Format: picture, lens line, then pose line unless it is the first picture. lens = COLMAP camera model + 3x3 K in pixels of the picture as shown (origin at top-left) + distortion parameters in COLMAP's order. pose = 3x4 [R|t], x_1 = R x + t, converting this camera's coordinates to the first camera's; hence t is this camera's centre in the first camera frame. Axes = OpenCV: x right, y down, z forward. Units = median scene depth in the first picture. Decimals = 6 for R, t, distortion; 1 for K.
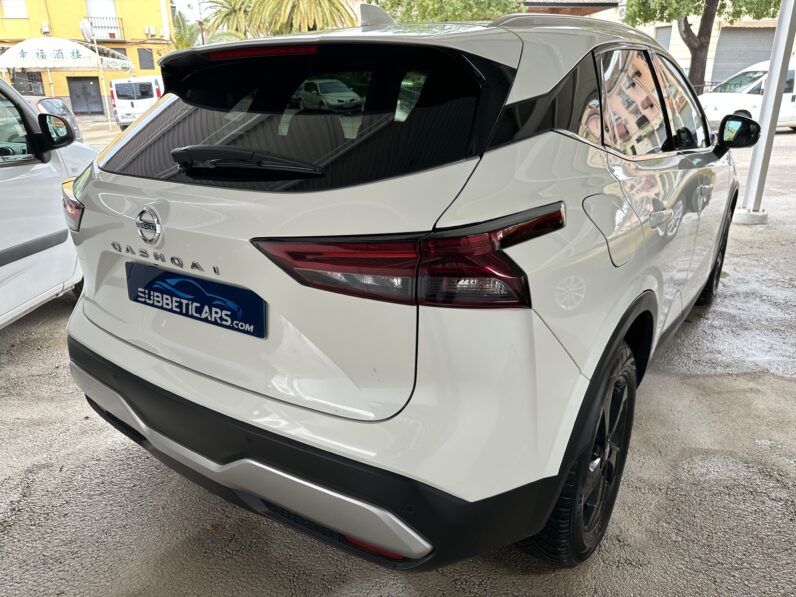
lens RADIAL K [[561.2, 0, 394.5], [0, 561.2, 297.1], [0, 0, 1]] dist [0.035249, -0.072035]
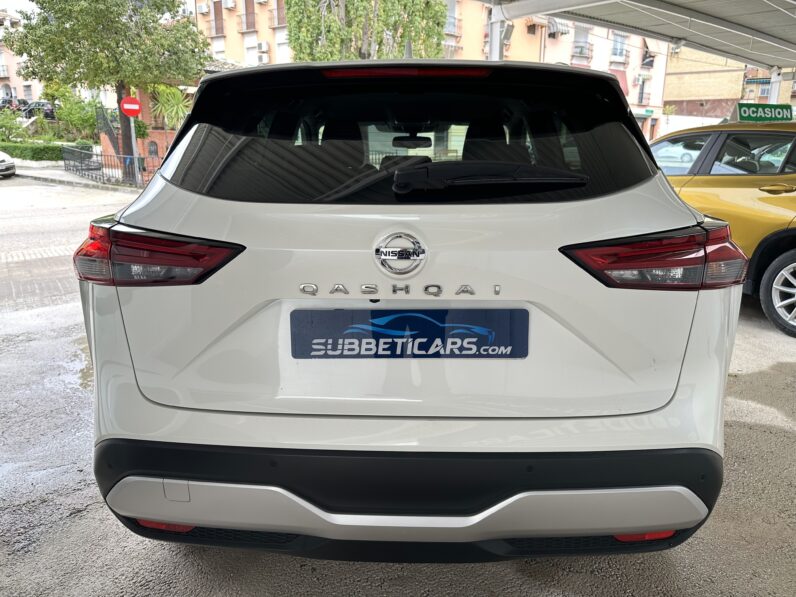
lens RADIAL K [[561.2, 0, 401.5], [0, 561.2, 296.6], [0, 0, 1]] dist [0.035249, -0.072035]
pose [[0.834177, -0.118367, 0.538644, -0.828551], [0.176910, 0.982513, -0.058067, -0.007958], [-0.522351, 0.143730, 0.840530, 0.271669]]
